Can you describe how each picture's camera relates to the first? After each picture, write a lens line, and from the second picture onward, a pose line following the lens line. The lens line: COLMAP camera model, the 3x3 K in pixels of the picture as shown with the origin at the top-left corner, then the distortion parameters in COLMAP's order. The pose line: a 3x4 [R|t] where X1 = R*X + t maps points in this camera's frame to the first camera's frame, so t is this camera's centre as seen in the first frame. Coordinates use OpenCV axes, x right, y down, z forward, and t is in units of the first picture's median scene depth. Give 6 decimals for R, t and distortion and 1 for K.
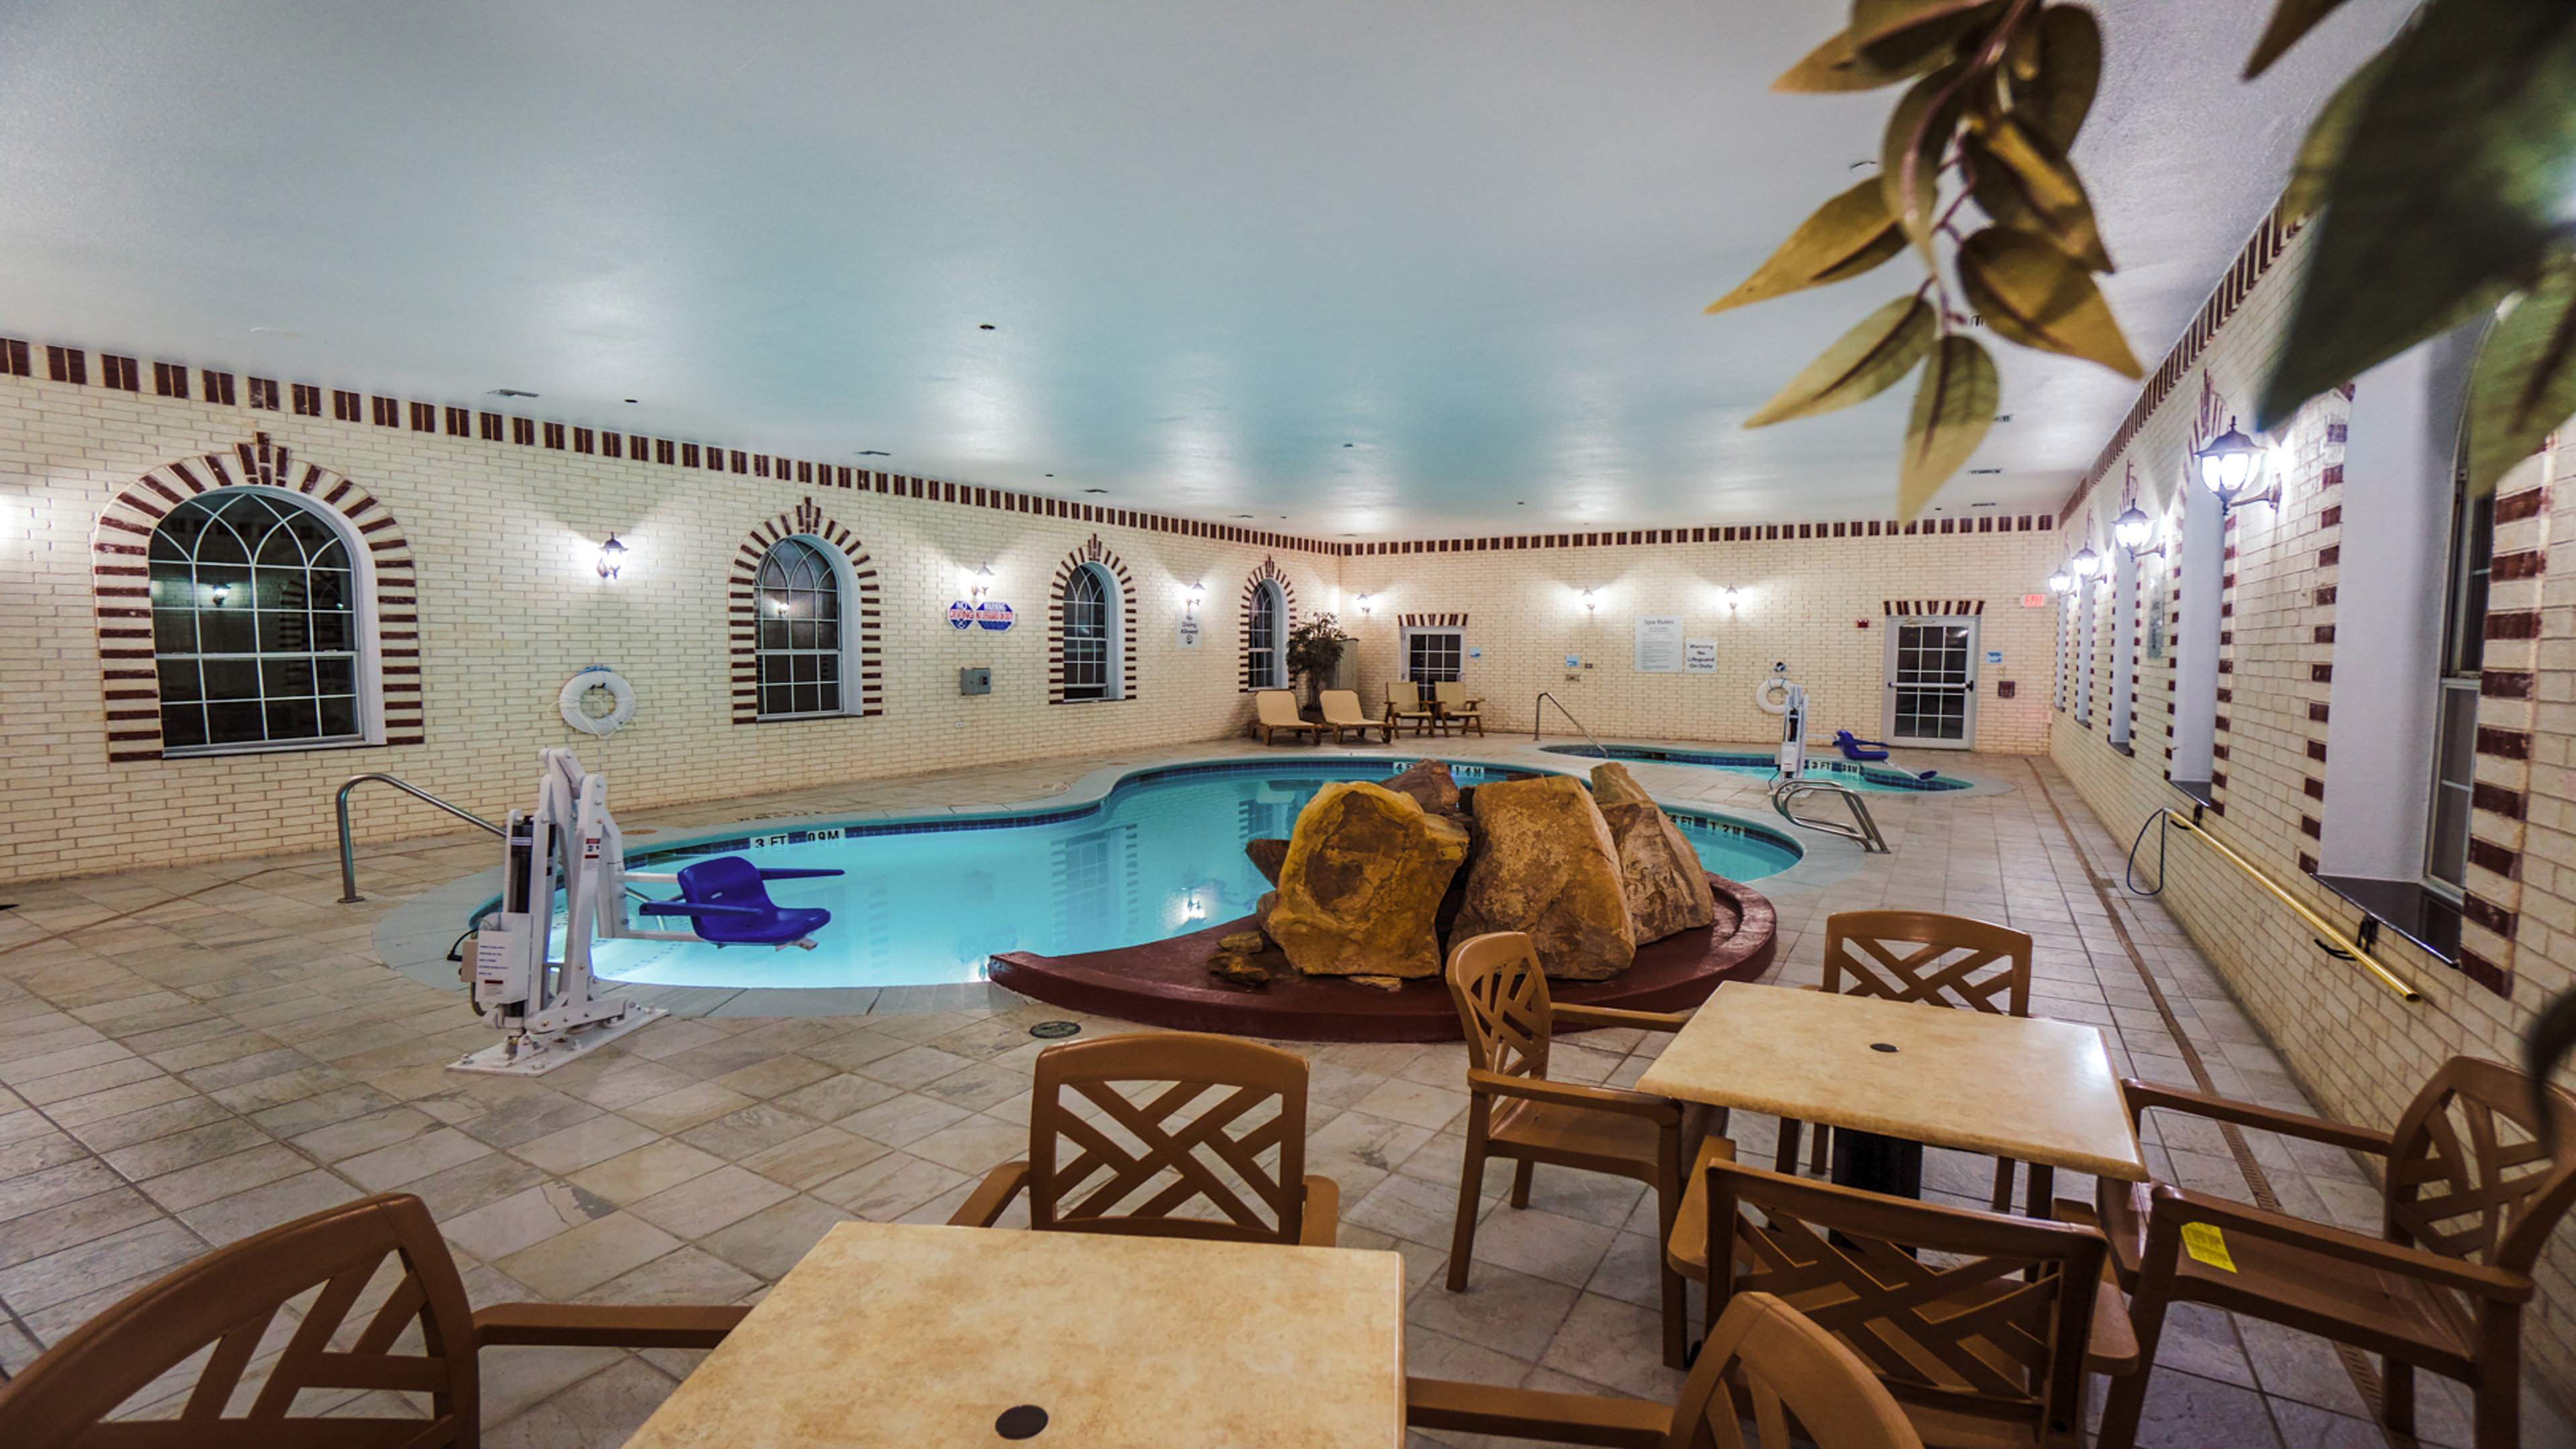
lens RADIAL K [[1140.1, 0, 1284.9], [0, 1140.1, 717.0], [0, 0, 1]] dist [0.001534, 0.000724]
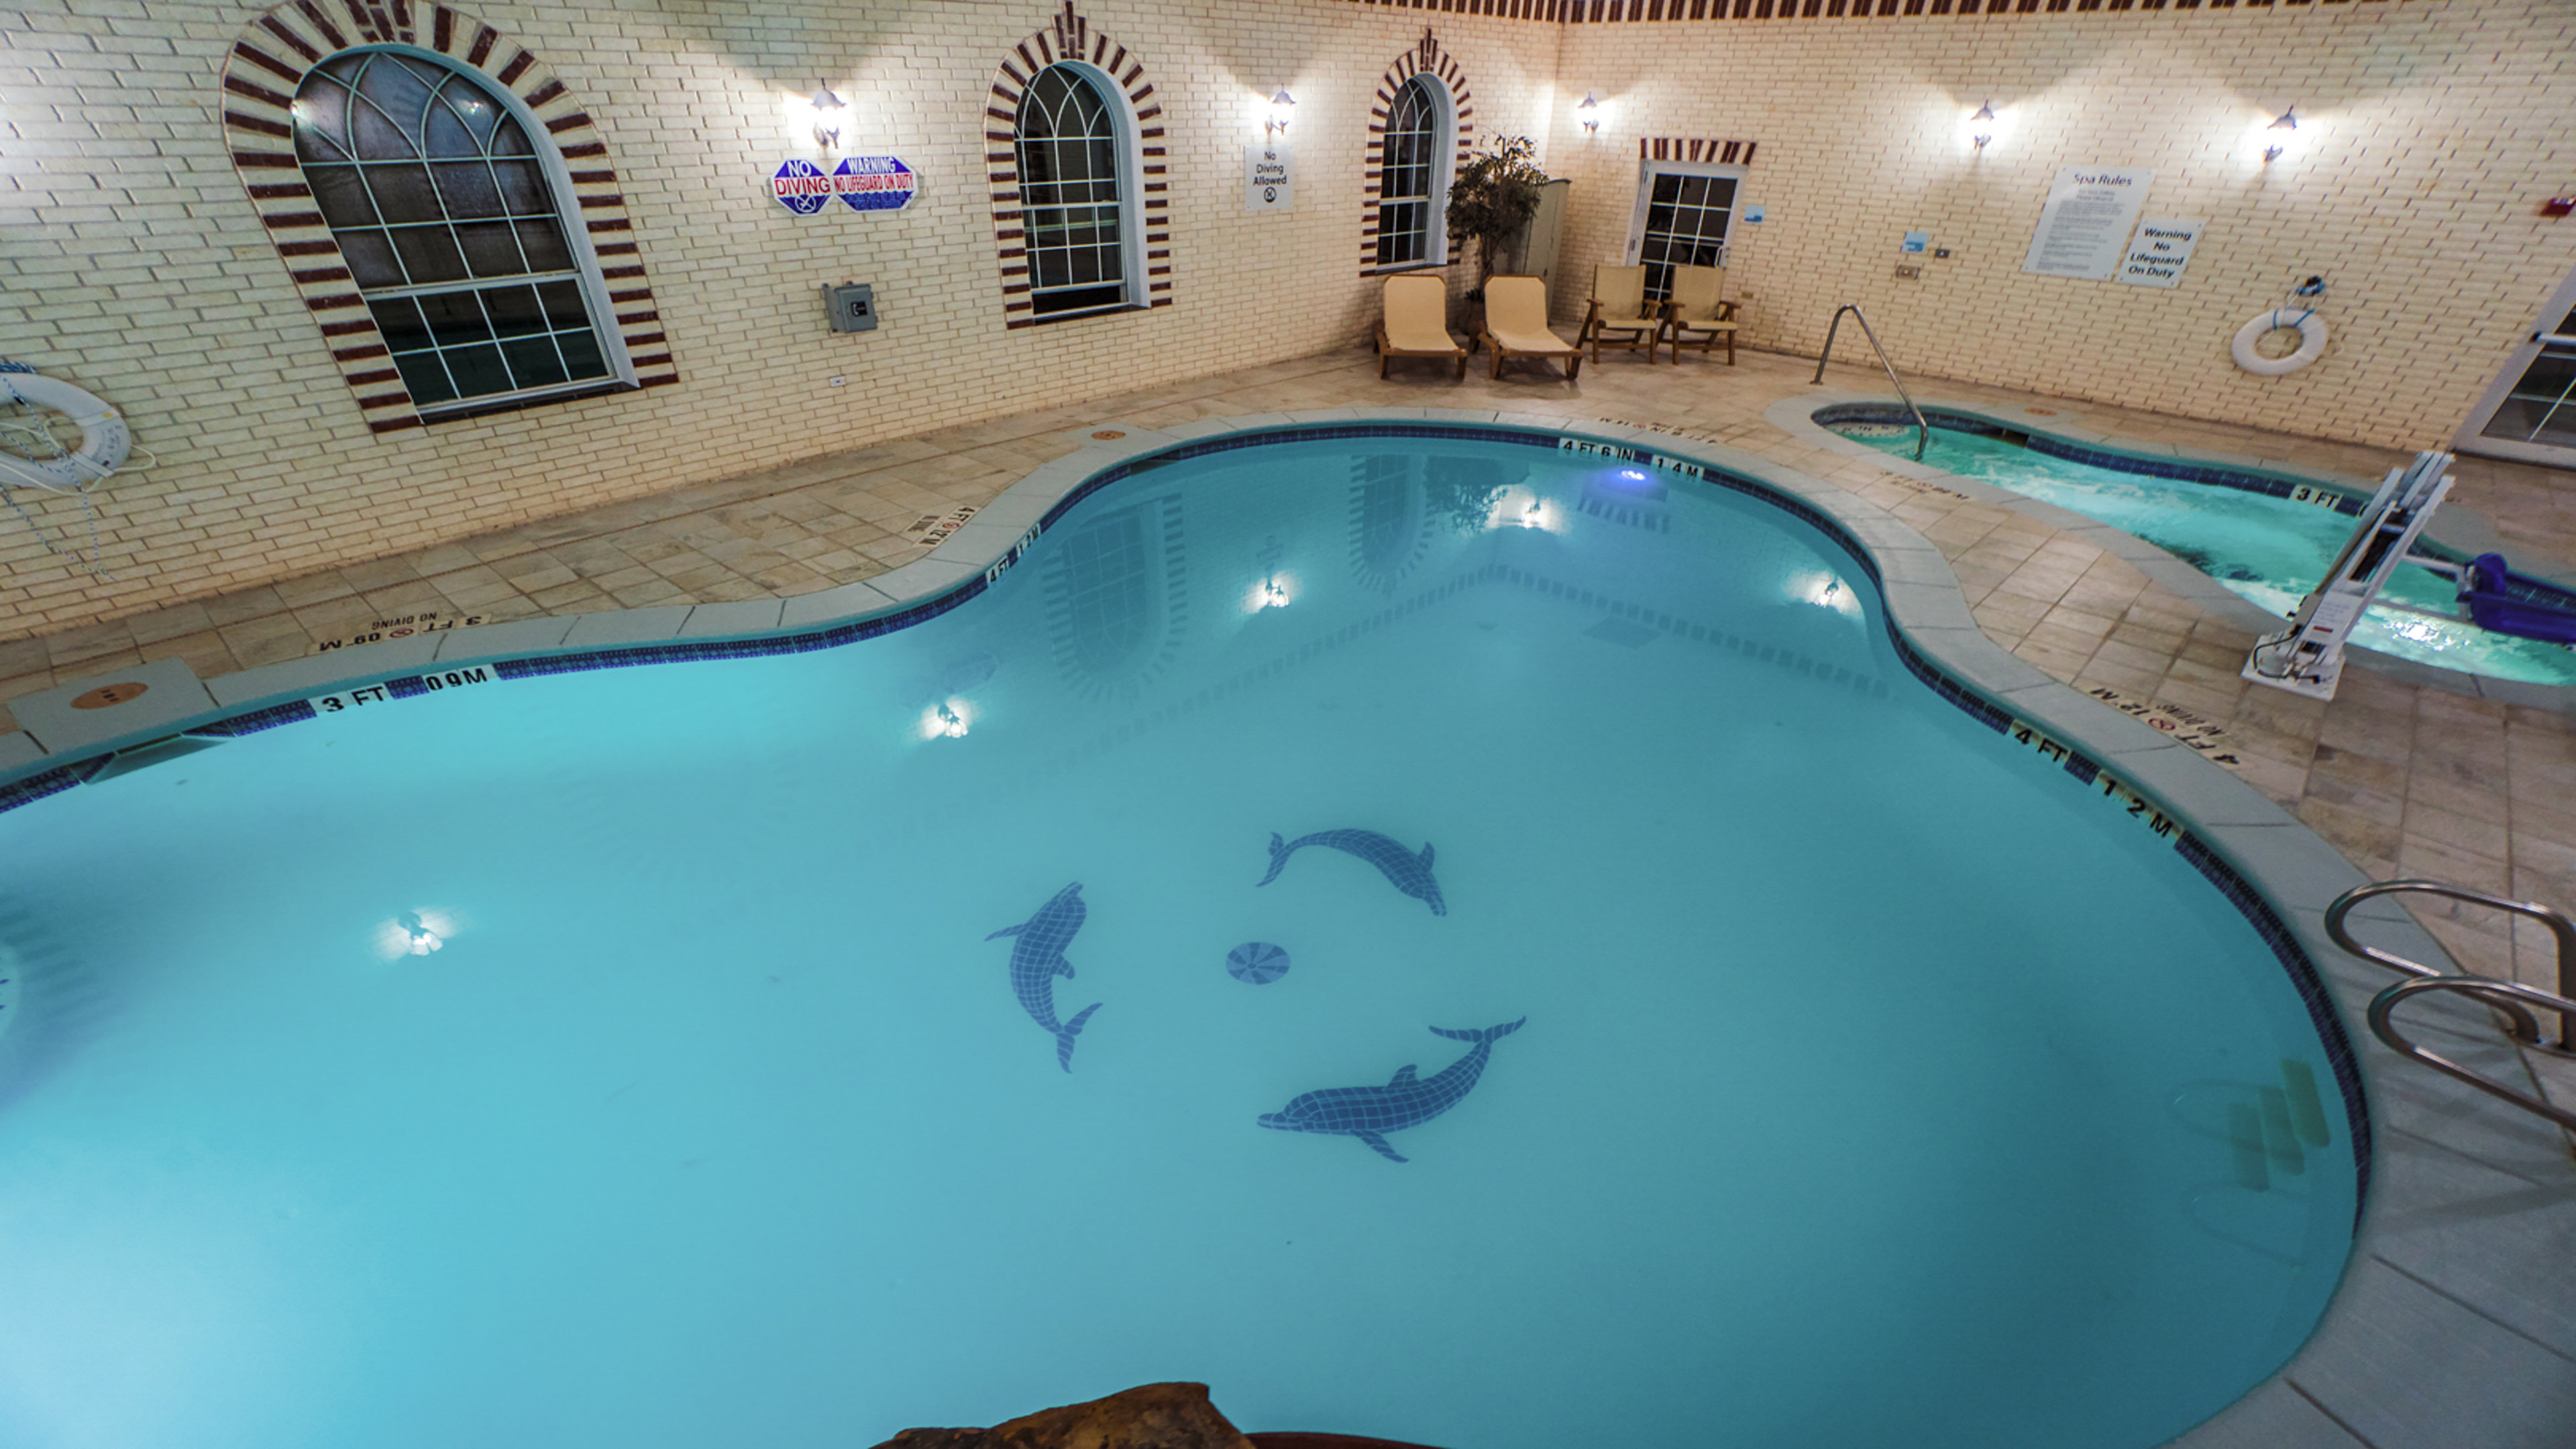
lens RADIAL K [[1082.6, 0, 1228.5], [0, 1082.6, 832.5], [0, 0, 1]] dist [-0.035158, 0.004337]
pose [[0.970127, 0.142807, -0.196110, 0.054330], [-0.023437, 0.859771, 0.510142, -0.060593], [0.241461, -0.490306, 0.837434, 0.301363]]
